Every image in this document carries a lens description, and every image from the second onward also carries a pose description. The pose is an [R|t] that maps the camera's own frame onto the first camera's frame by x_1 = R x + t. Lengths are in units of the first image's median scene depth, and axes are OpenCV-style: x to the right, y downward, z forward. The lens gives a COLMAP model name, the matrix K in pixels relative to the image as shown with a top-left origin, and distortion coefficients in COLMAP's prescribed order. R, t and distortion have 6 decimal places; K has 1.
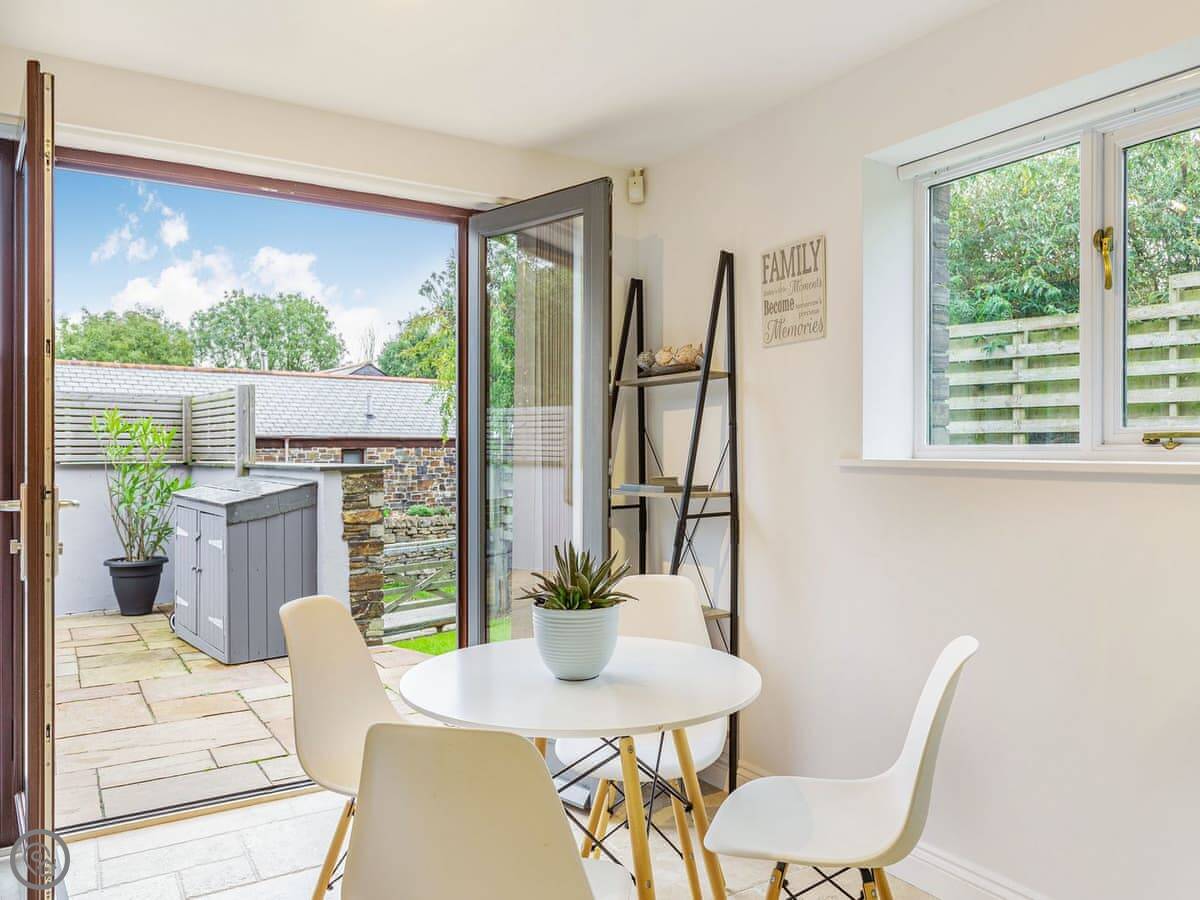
lens RADIAL K [[866.8, 0, 600.0], [0, 866.8, 450.0], [0, 0, 1]] dist [0.002337, -0.000099]
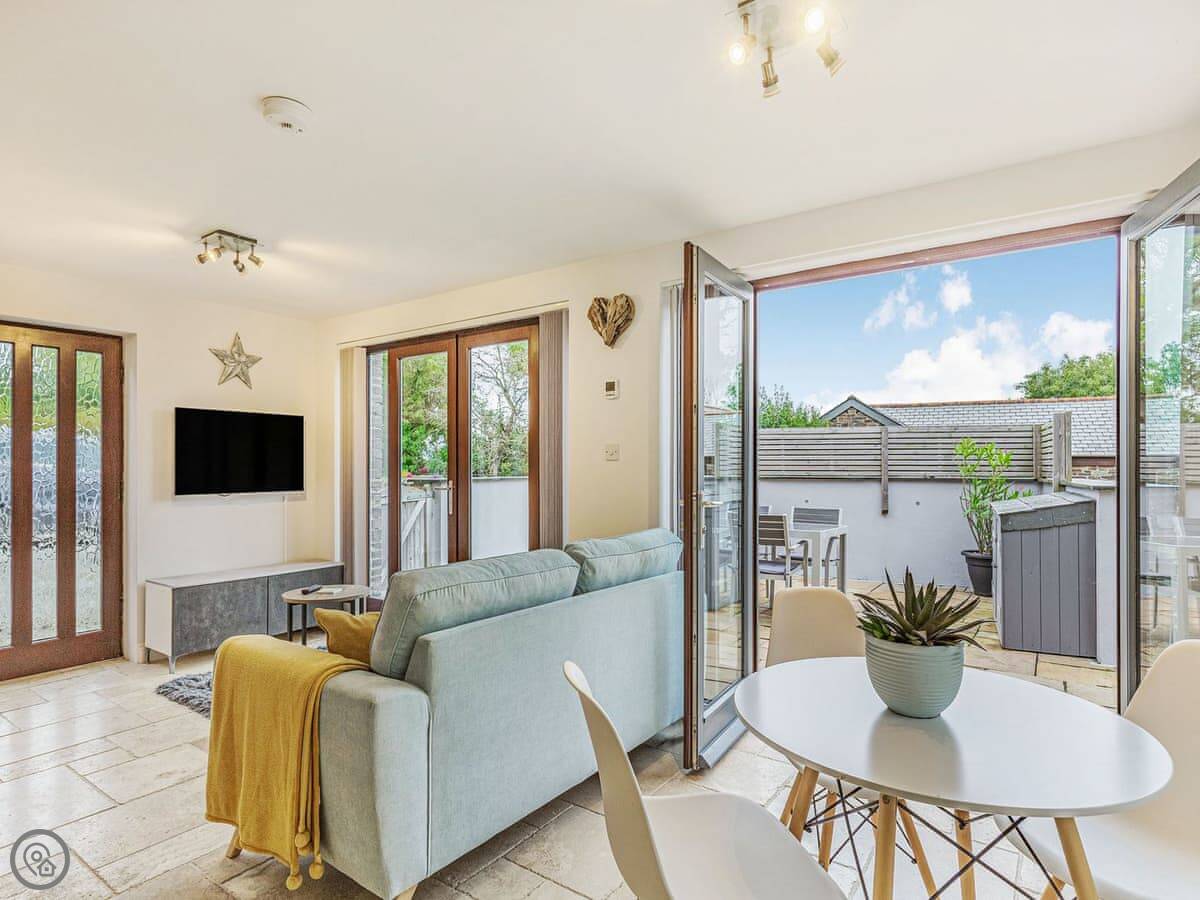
lens RADIAL K [[646.3, 0, 600.9], [0, 646.3, 465.5], [0, 0, 1]] dist [-0.002730, -0.001107]
pose [[0.387382, 0.002496, -0.921916, 0.141733], [-0.005168, 0.999987, 0.000535, -0.002223], [0.921905, 0.004558, 0.387390, 0.107841]]
